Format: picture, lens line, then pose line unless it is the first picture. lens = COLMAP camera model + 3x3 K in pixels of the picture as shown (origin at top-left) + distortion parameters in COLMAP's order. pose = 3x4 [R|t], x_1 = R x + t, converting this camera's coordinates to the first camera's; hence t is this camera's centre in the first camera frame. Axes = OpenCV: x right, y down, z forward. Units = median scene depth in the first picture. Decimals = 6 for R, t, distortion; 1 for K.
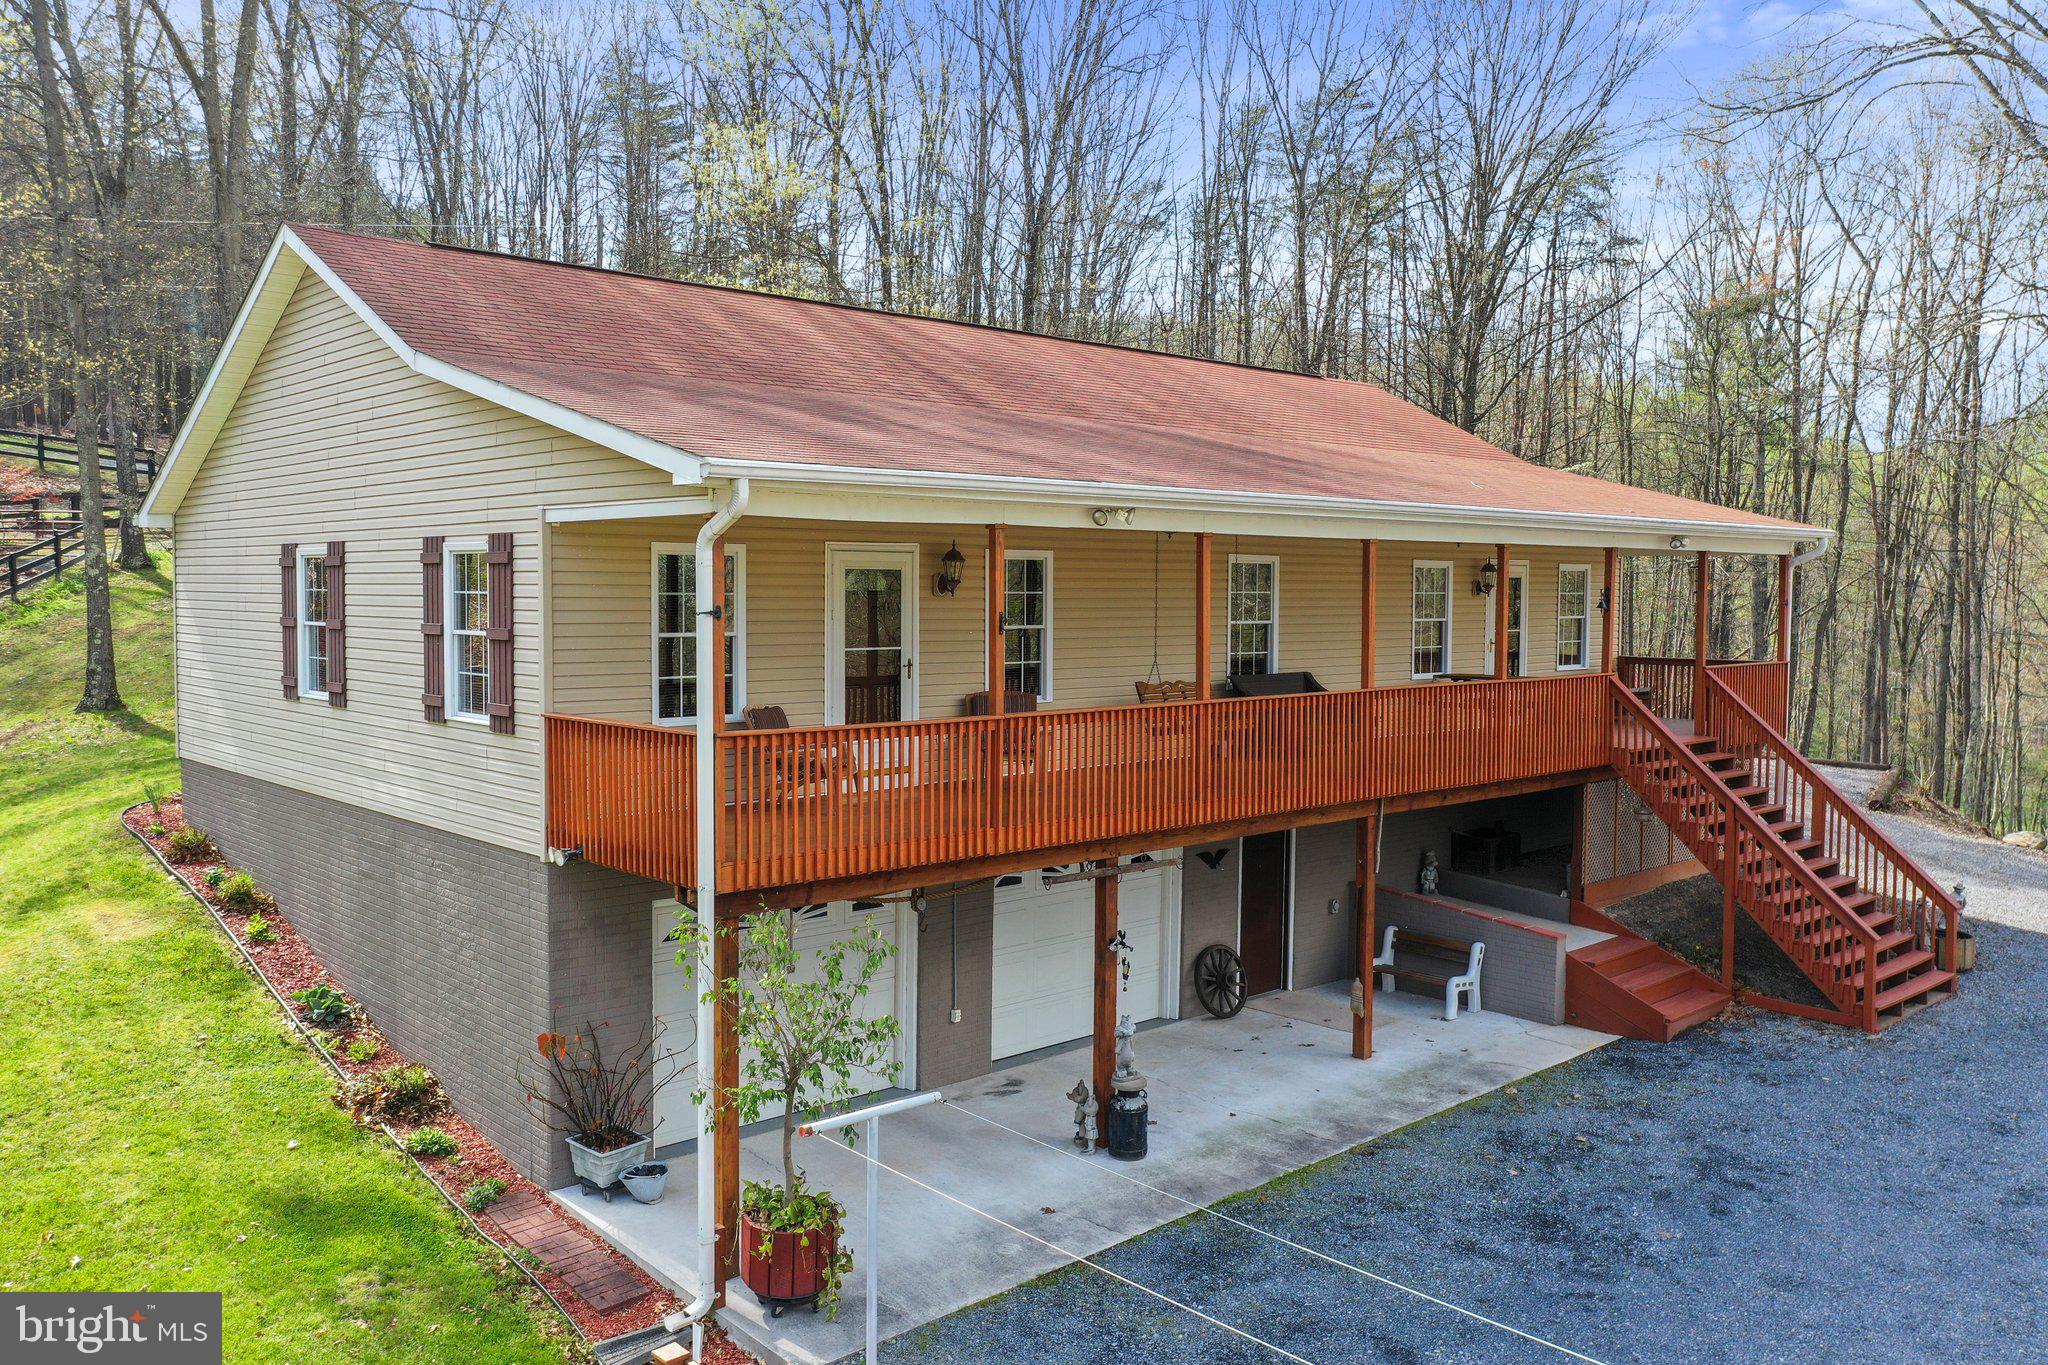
lens RADIAL K [[1611.1, 0, 1020.1], [0, 1611.1, 676.7], [0, 0, 1]] dist [-0.010319, 0.003398]
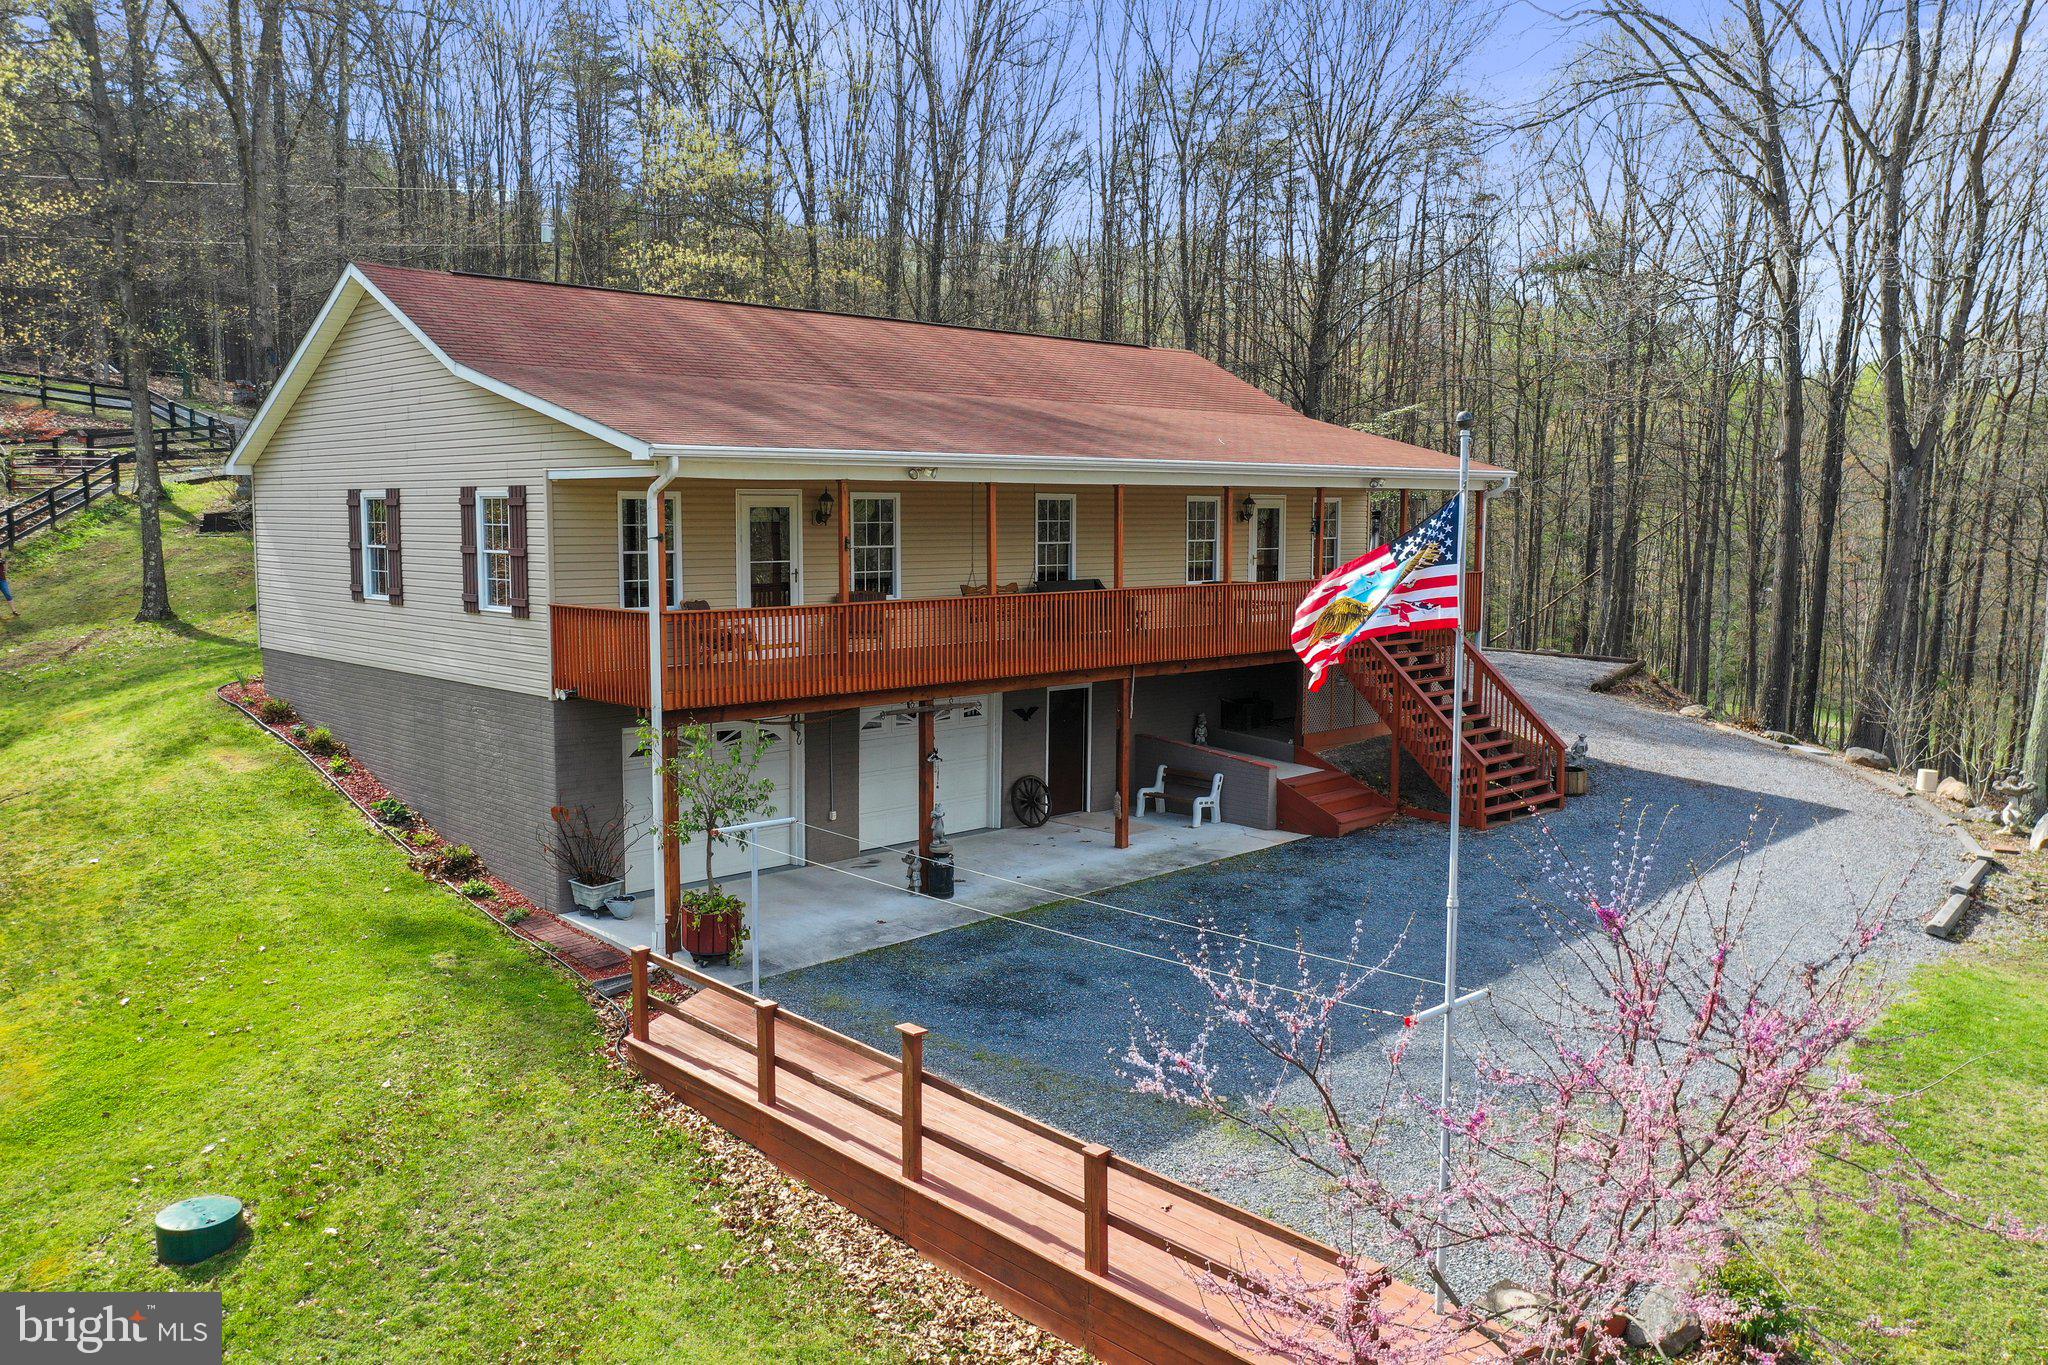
lens RADIAL K [[1603.3, 0, 1020.6], [0, 1603.3, 683.4], [0, 0, 1]] dist [-0.006524, -0.005349]
pose [[0.999627, -0.006195, 0.026609, 0.094978], [0.004796, 0.998619, 0.052325, 0.017457], [-0.026896, -0.052178, 0.998276, -0.457430]]
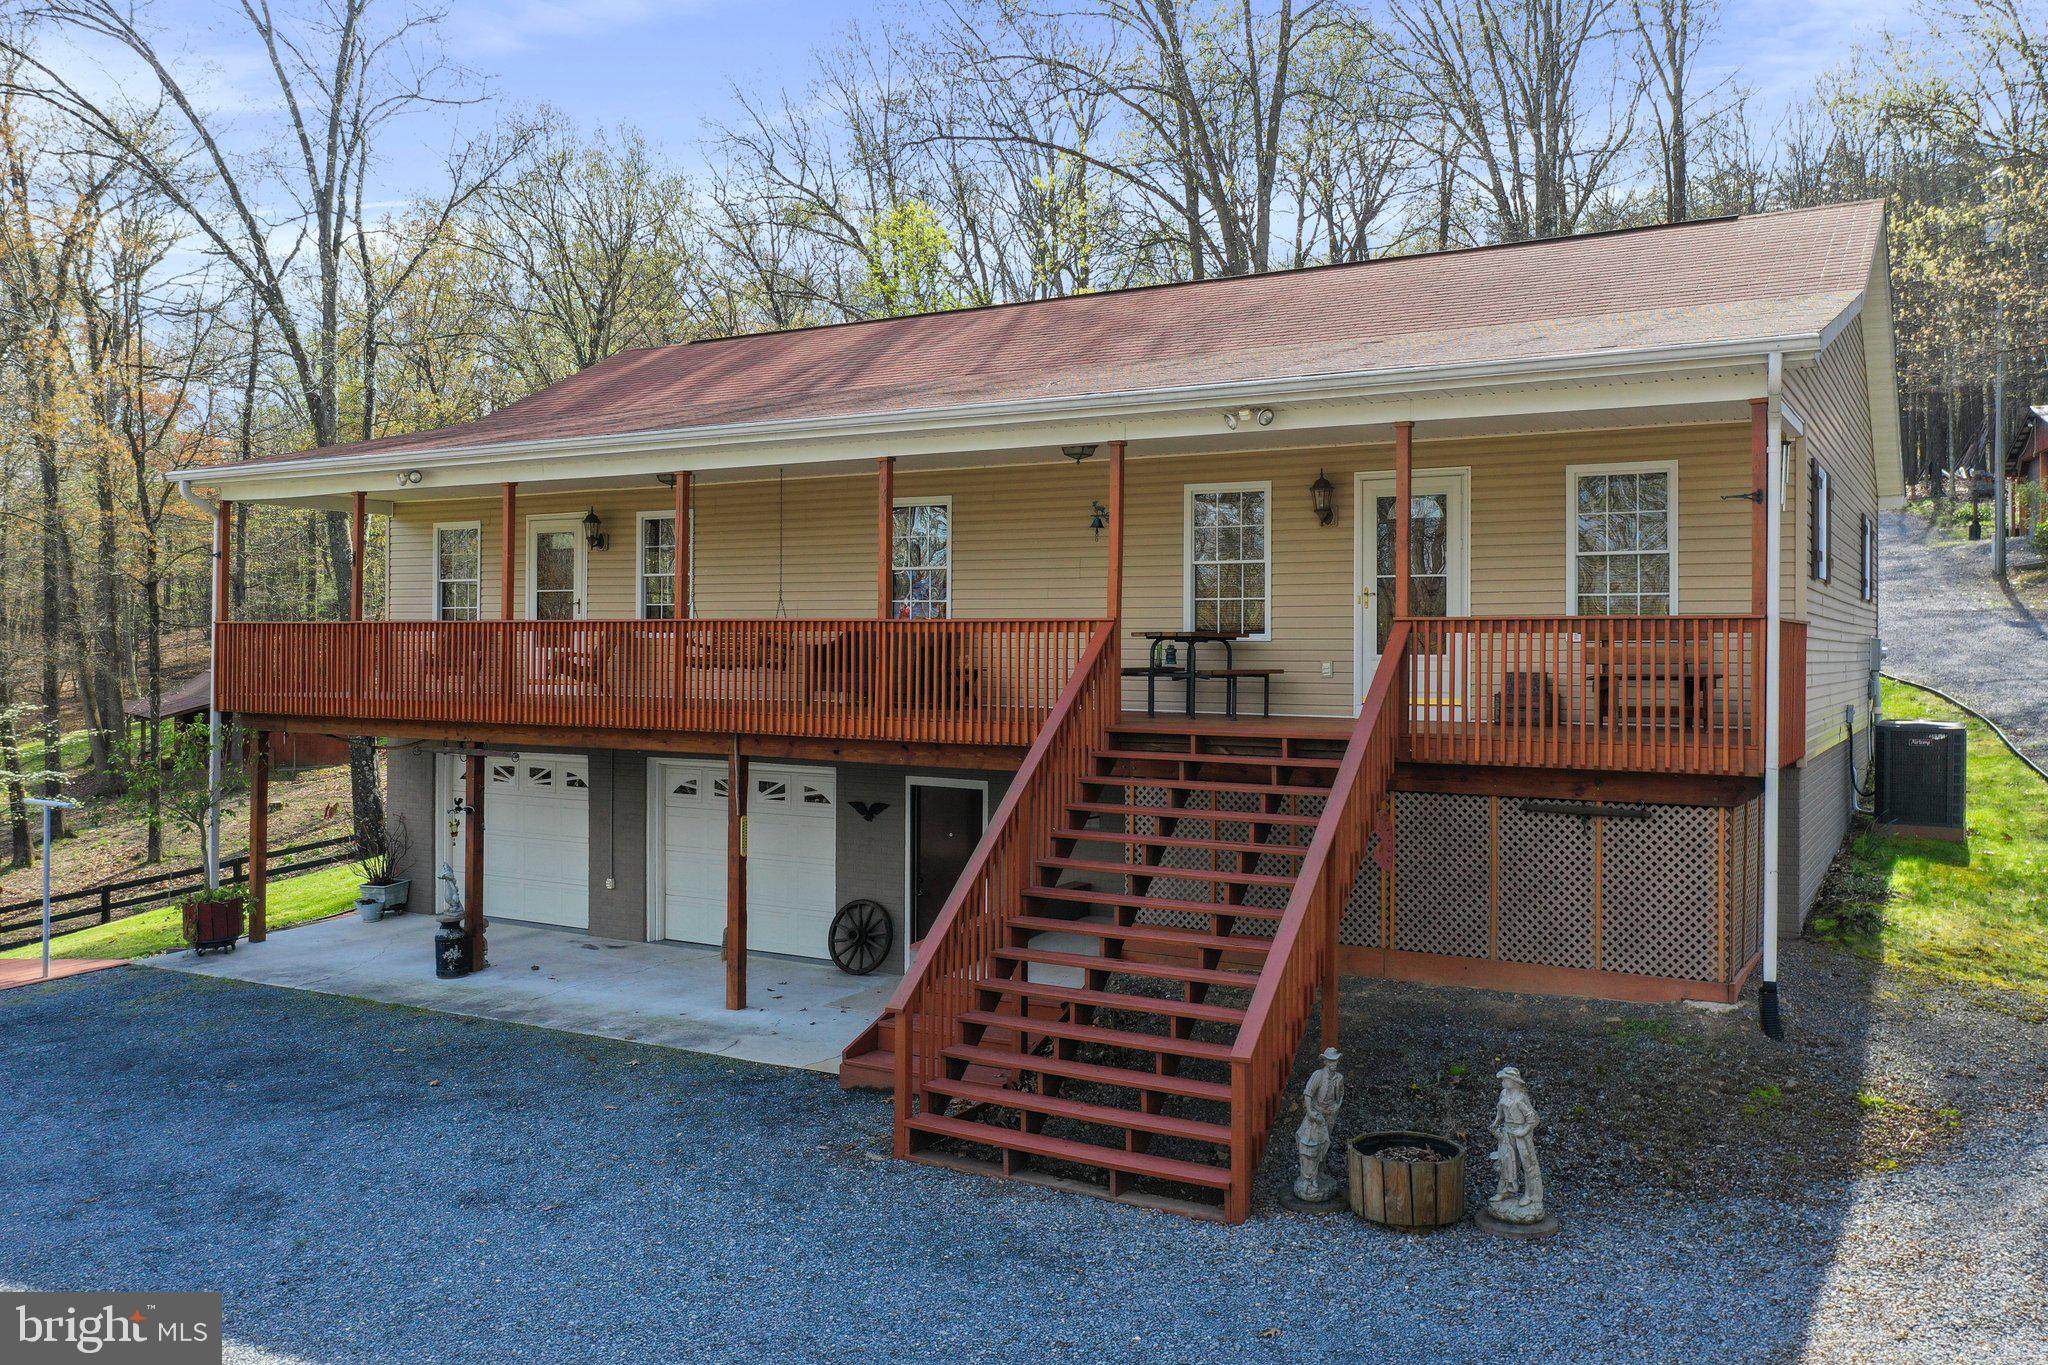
lens RADIAL K [[1623.1, 0, 1021.2], [0, 1623.1, 642.5], [0, 0, 1]] dist [-0.006449, -0.005457]
pose [[0.291508, -0.005805, -0.956551, 1.310911], [-0.059070, 0.997964, -0.024058, 0.035572], [0.954743, 0.063516, 0.290572, 0.958225]]
